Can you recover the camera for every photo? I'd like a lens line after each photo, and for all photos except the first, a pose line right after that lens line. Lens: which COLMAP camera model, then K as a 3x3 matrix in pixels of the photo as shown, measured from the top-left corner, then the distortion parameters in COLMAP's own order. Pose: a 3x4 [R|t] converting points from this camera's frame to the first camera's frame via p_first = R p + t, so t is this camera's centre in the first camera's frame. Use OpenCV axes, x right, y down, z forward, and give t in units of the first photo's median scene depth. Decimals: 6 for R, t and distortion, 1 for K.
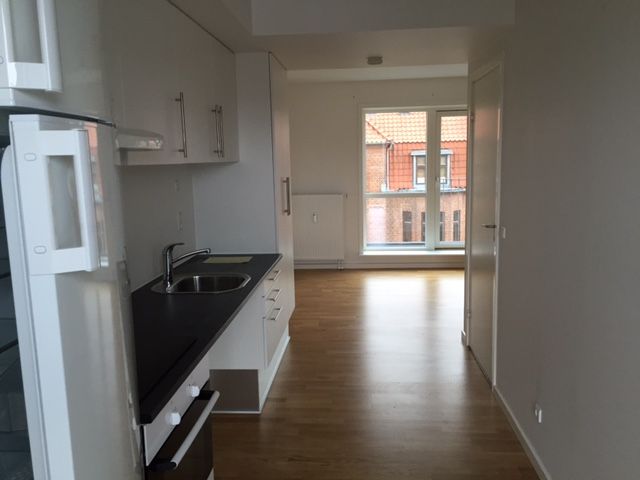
lens RADIAL K [[549.5, 0, 319.6], [0, 549.5, 239.3], [0, 0, 1]] dist [0.051284, -0.000049]
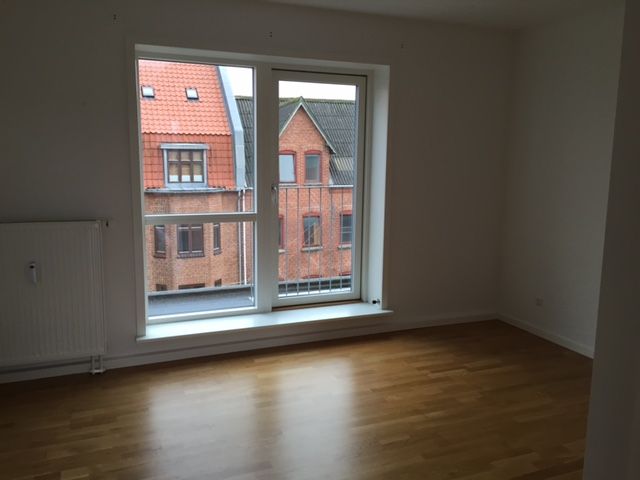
lens RADIAL K [[549.5, 0, 318.4], [0, 549.5, 241.2], [0, 0, 1]] dist [0.051284, -0.000049]
pose [[0.894801, -0.034624, 0.445121, -0.000702], [0.029633, 0.999396, 0.018168, -0.017968], [-0.445481, -0.003066, 0.895286, 0.129635]]
